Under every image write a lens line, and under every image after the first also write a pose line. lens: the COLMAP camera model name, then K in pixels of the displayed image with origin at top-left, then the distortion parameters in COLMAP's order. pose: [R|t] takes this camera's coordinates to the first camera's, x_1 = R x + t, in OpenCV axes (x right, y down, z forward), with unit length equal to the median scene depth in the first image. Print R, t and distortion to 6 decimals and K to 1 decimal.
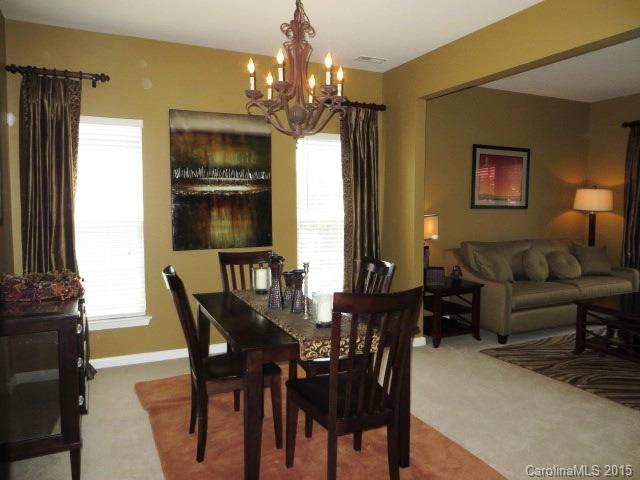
lens RADIAL K [[478.9, 0, 320.0], [0, 478.9, 240.0], [0, 0, 1]] dist [-0.025154, 0.003402]
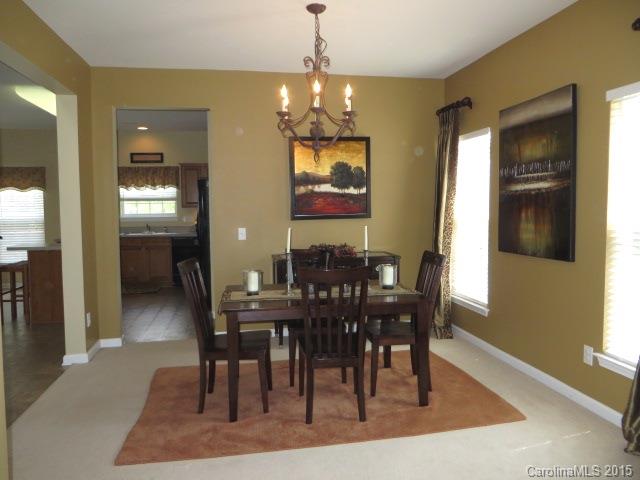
lens RADIAL K [[478.9, 0, 320.0], [0, 478.9, 240.0], [0, 0, 1]] dist [-0.025154, 0.003402]
pose [[-0.253346, 0.066195, -0.965108, 0.726854], [-0.065505, 0.994192, 0.085385, -0.060032], [0.965155, 0.084851, -0.247539, 0.854569]]
